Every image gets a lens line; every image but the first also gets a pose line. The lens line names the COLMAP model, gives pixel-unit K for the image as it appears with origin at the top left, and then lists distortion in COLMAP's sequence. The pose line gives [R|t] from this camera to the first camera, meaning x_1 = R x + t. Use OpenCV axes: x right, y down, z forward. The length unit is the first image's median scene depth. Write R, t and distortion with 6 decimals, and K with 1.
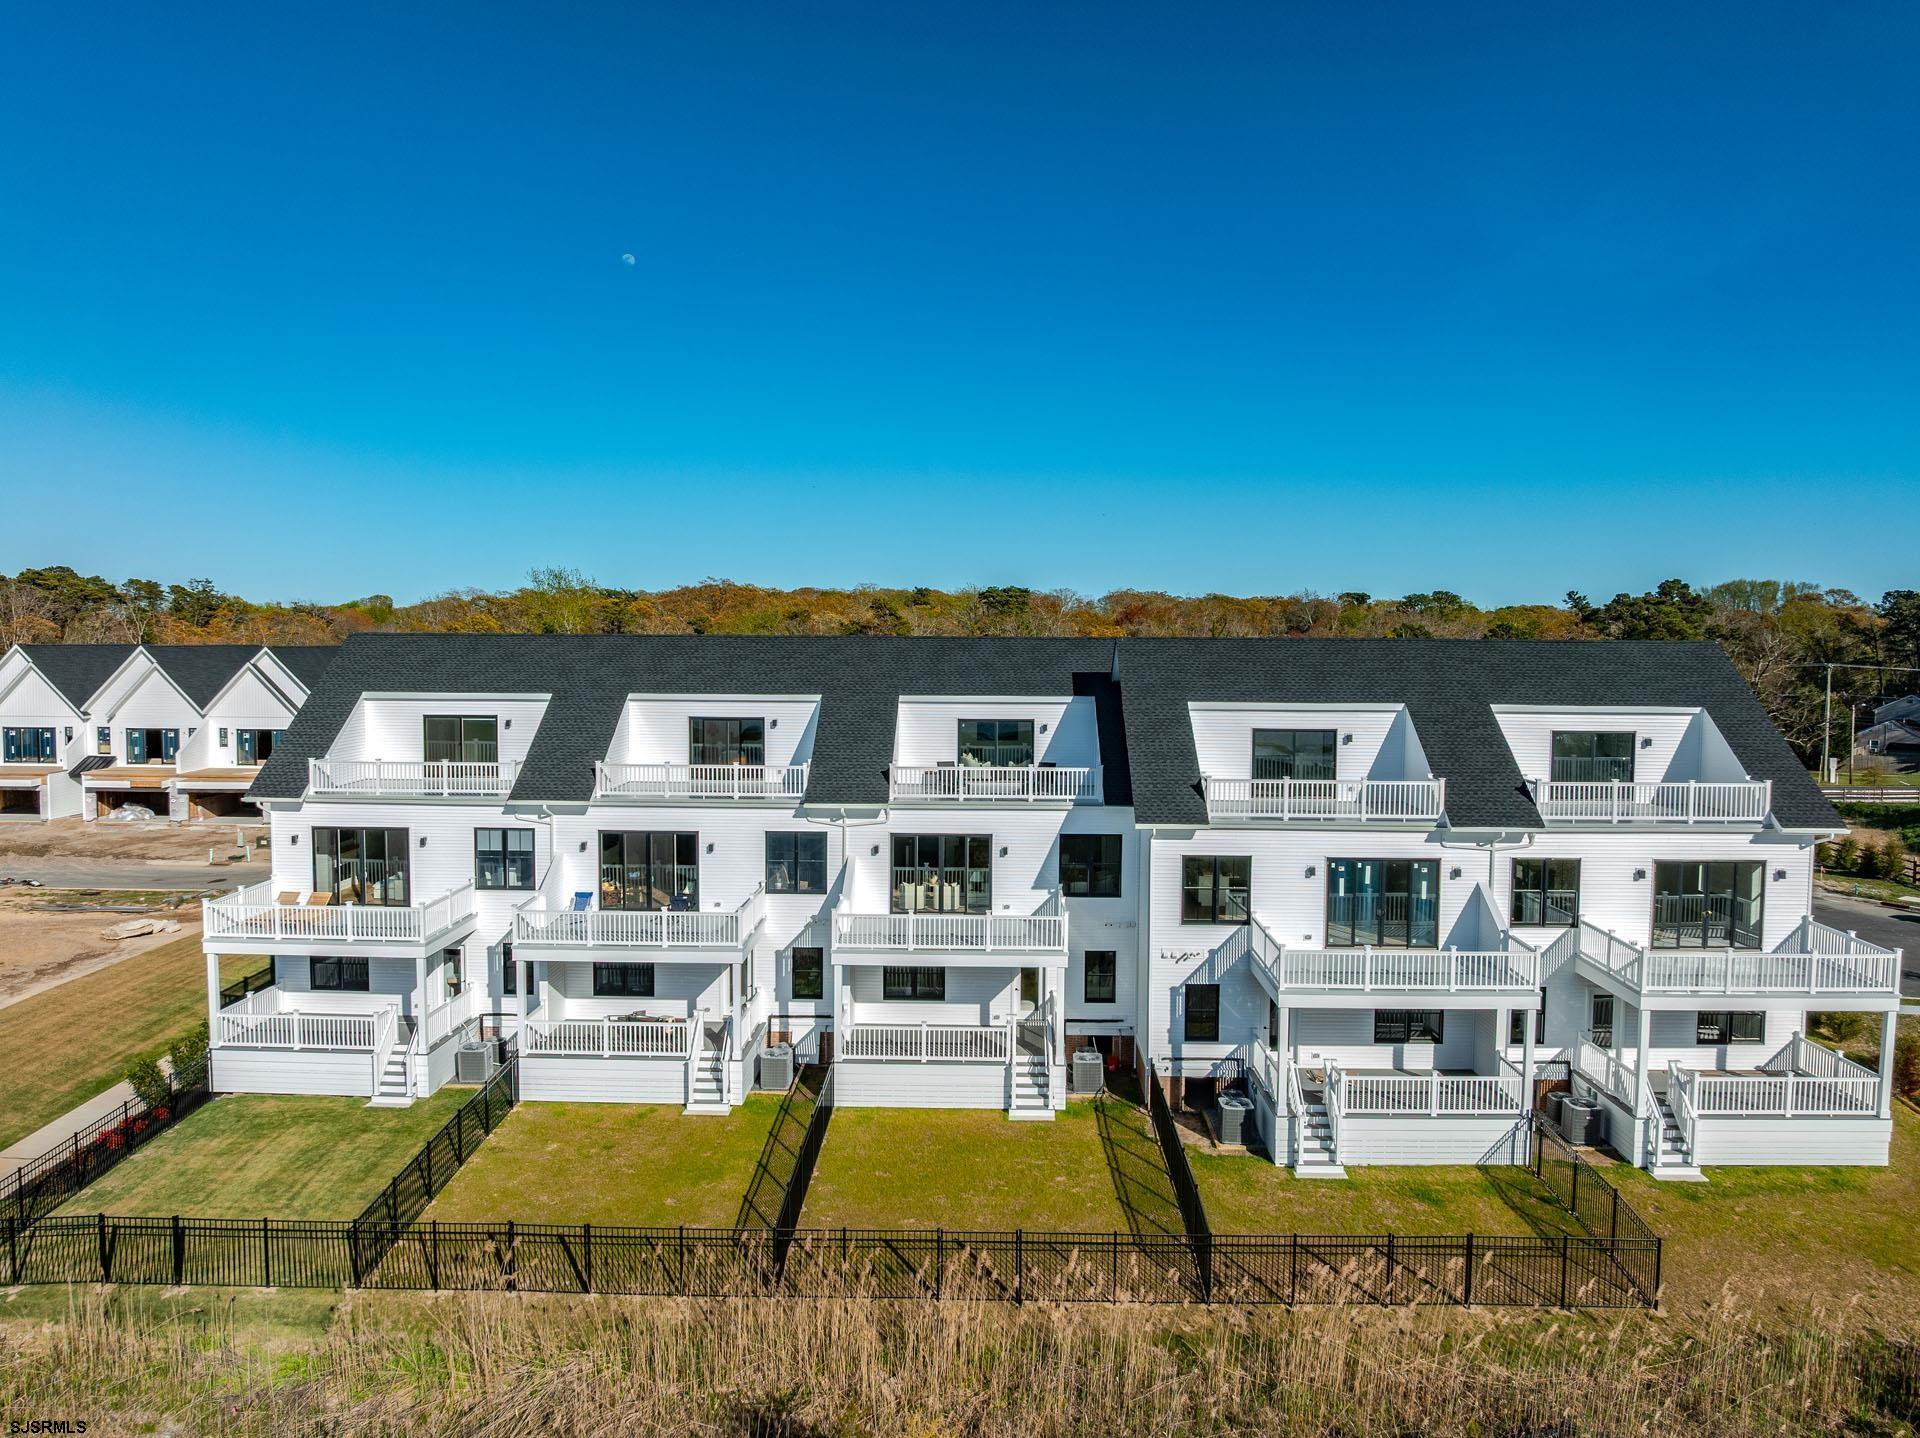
lens RADIAL K [[1347.3, 0, 960.0], [0, 1347.3, 719.0], [0, 0, 1]] dist [-0.045604, 0.011000]
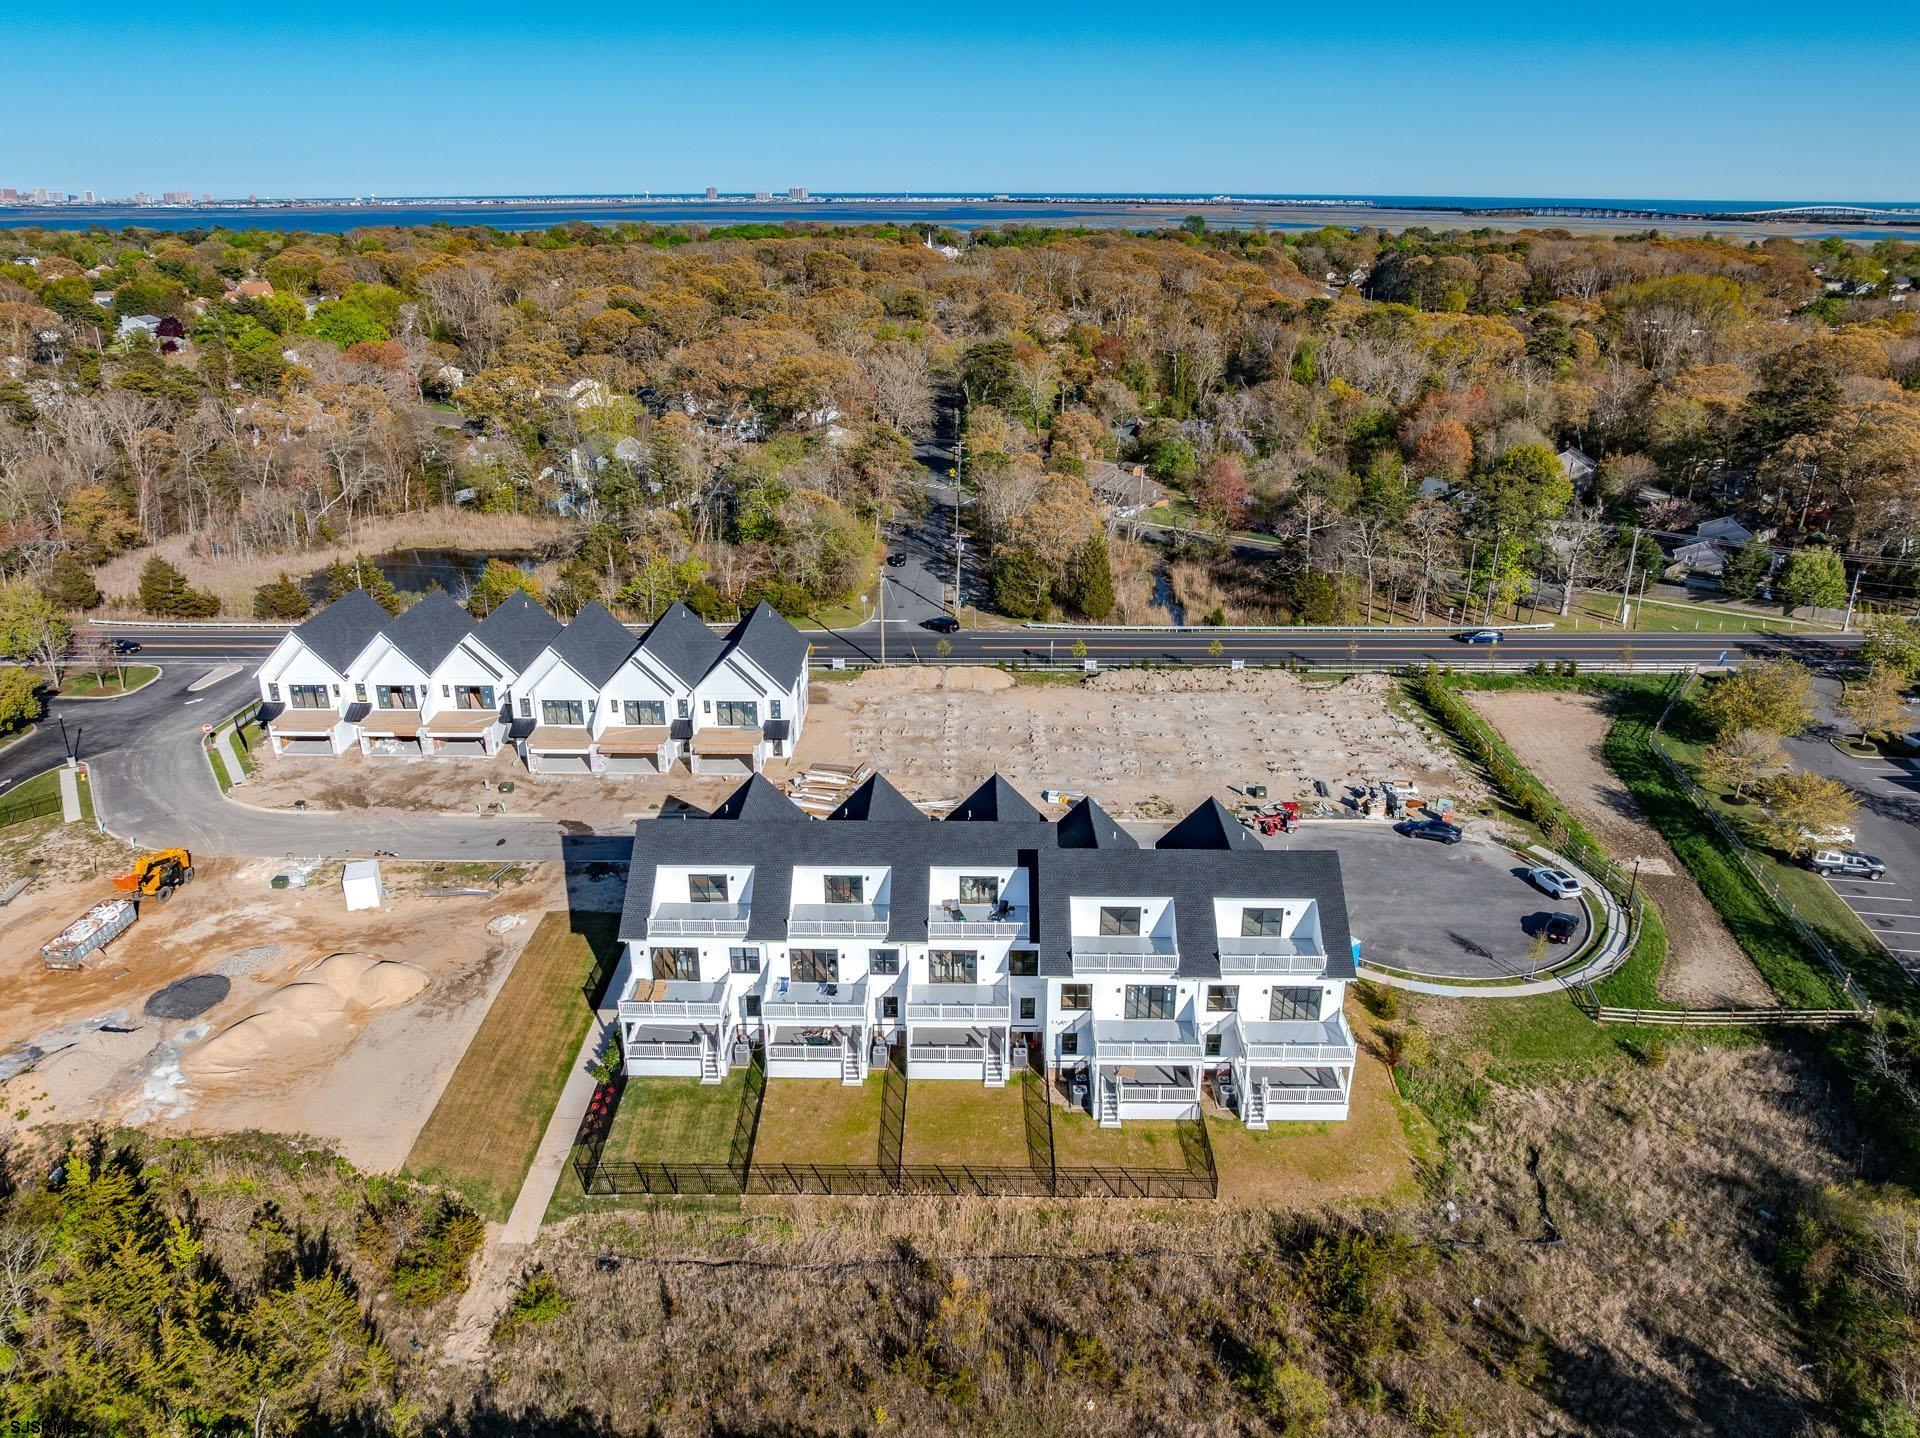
lens RADIAL K [[1350.3, 0, 960.0], [0, 1350.3, 719.0], [0, 0, 1]] dist [-0.047145, 0.010249]
pose [[0.999932, -0.008687, 0.007778, -0.016631], [0.005816, 0.949717, 0.313056, -0.944120], [-0.010106, -0.312989, 0.949703, -0.918064]]
